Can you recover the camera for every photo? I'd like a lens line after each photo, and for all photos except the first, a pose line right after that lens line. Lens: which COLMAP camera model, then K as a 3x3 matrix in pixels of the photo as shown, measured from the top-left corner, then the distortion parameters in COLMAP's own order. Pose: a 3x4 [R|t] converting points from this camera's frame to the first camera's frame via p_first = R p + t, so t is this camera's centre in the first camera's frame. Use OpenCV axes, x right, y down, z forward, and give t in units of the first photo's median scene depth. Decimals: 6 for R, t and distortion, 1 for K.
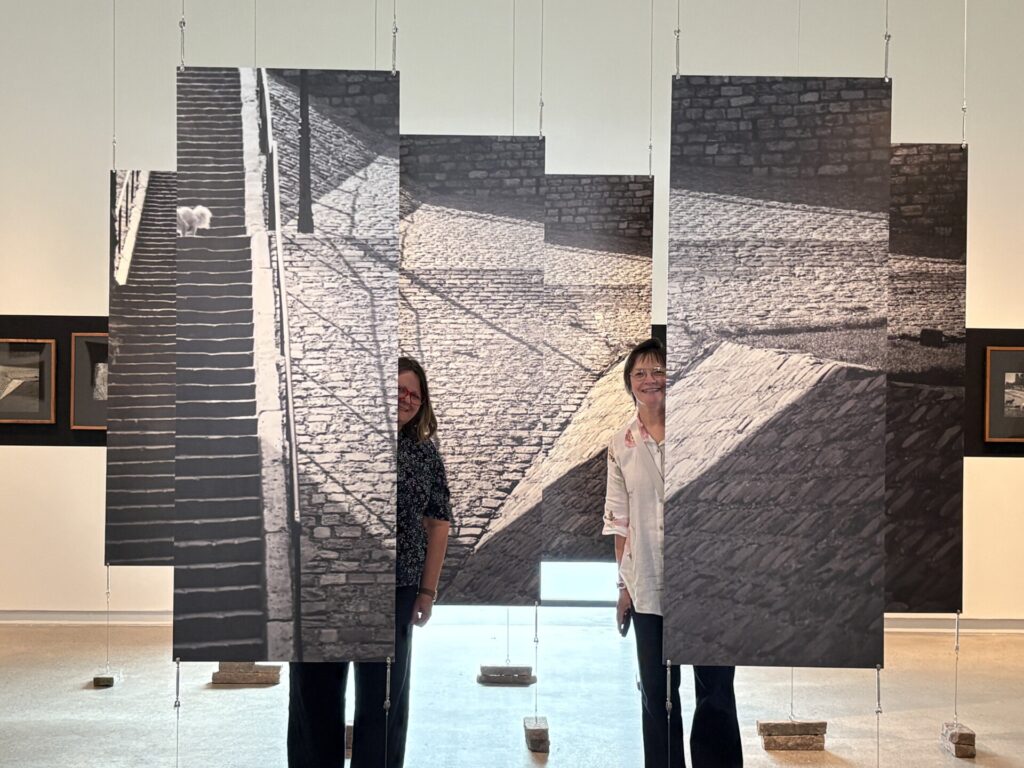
lens RADIAL K [[1554.8, 0, 512.0], [0, 1554.8, 384.0], [0, 0, 1]] dist [0.278337, -1.246104]
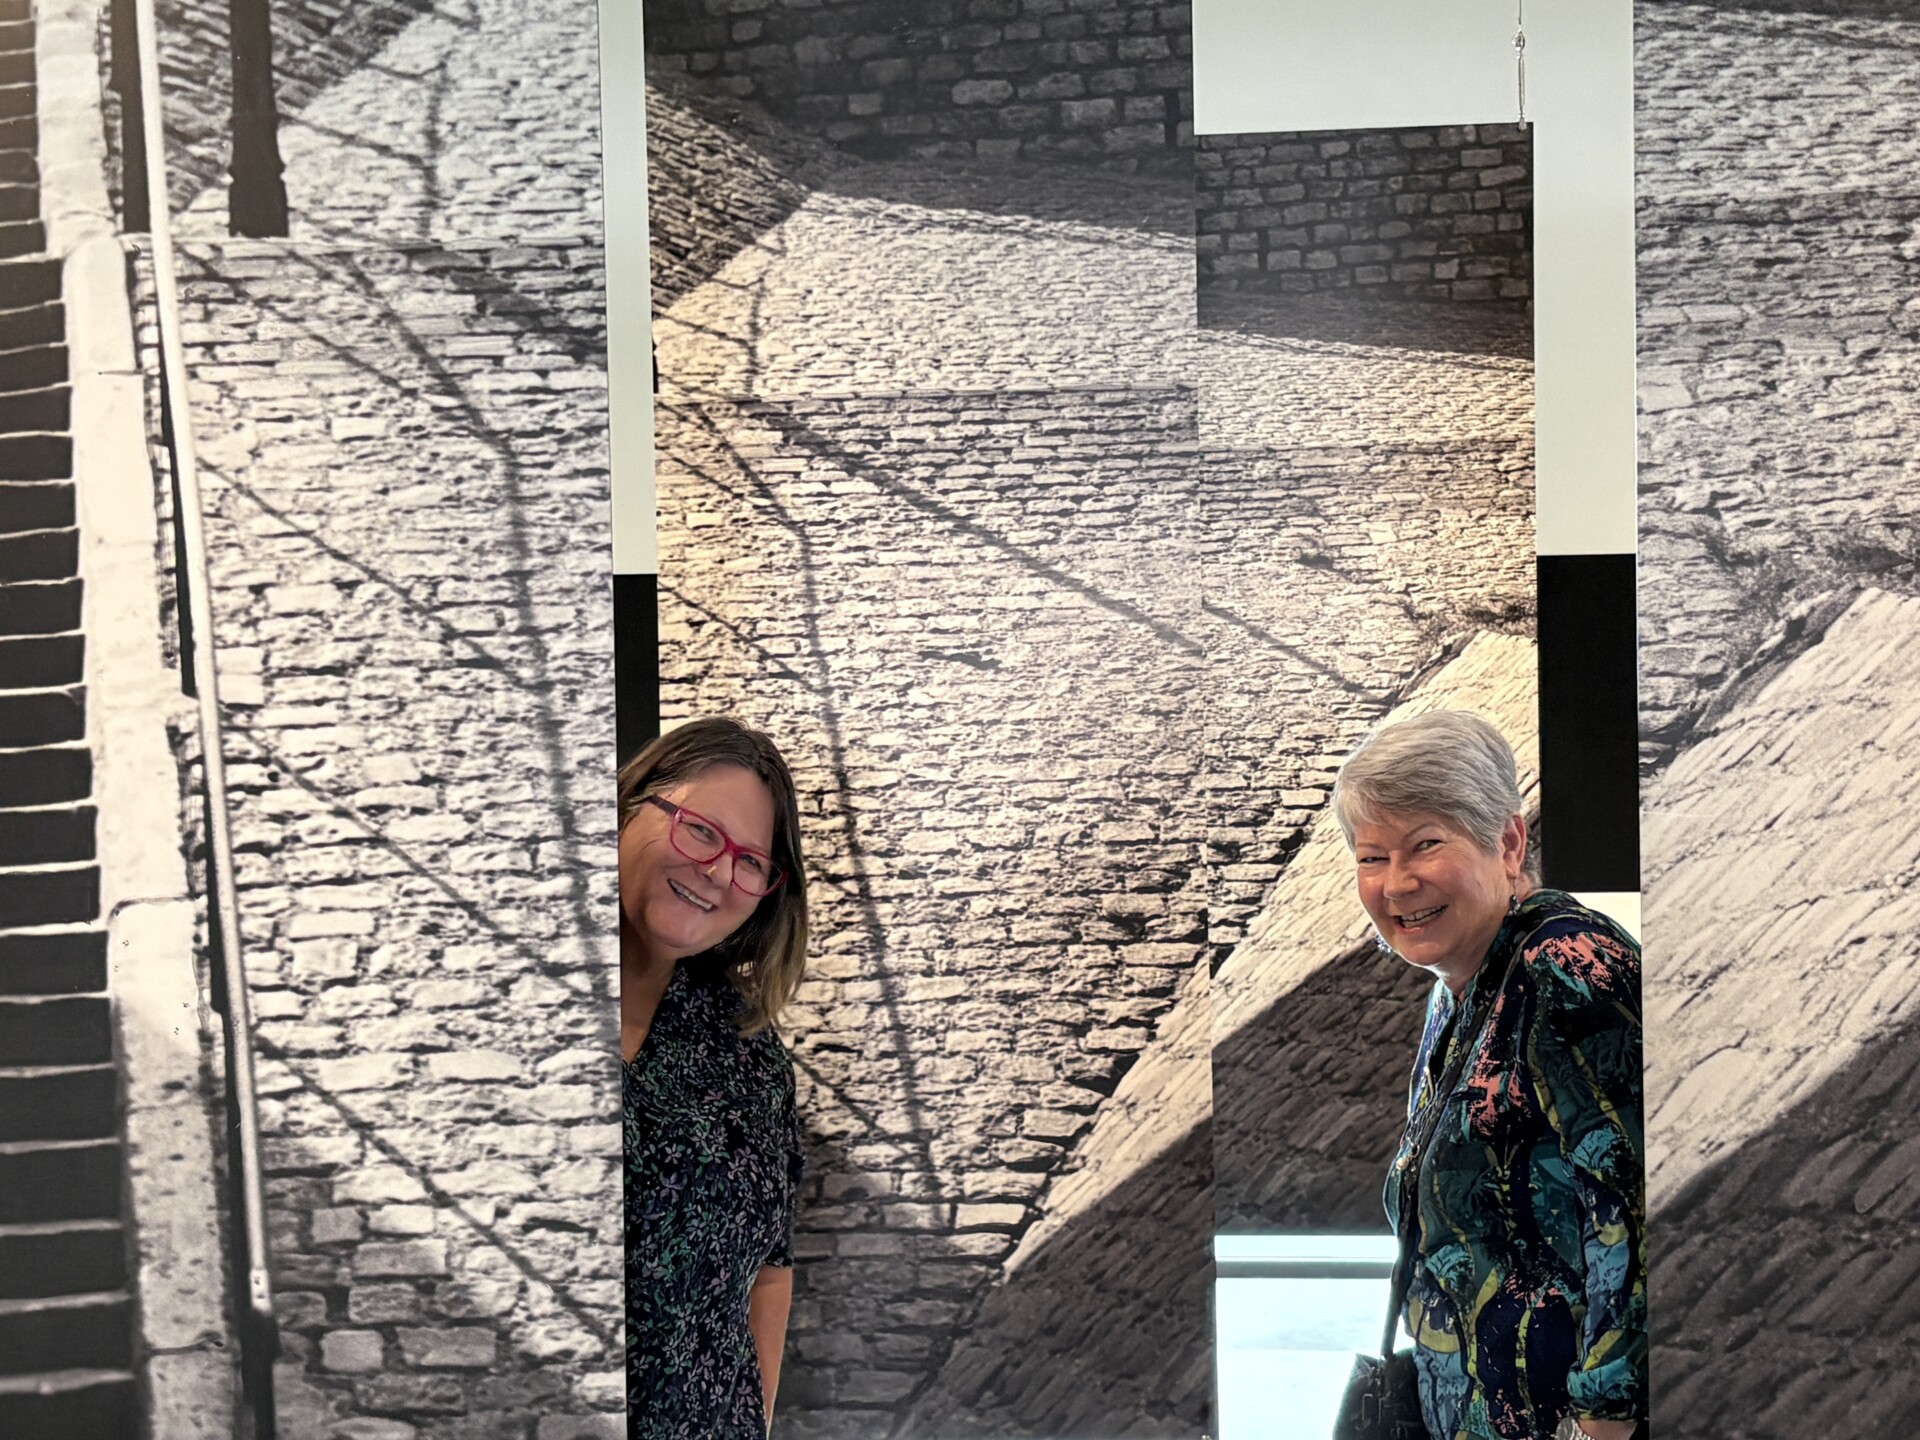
lens RADIAL K [[2915.3, 0, 960.0], [0, 2915.3, 720.0], [0, 0, 1]] dist [0.278337, -1.246104]
pose [[0.995258, -0.028477, -0.093005, 0.032280], [0.029272, 0.999546, 0.007193, -0.013655], [0.092758, -0.009882, 0.995640, 0.502647]]
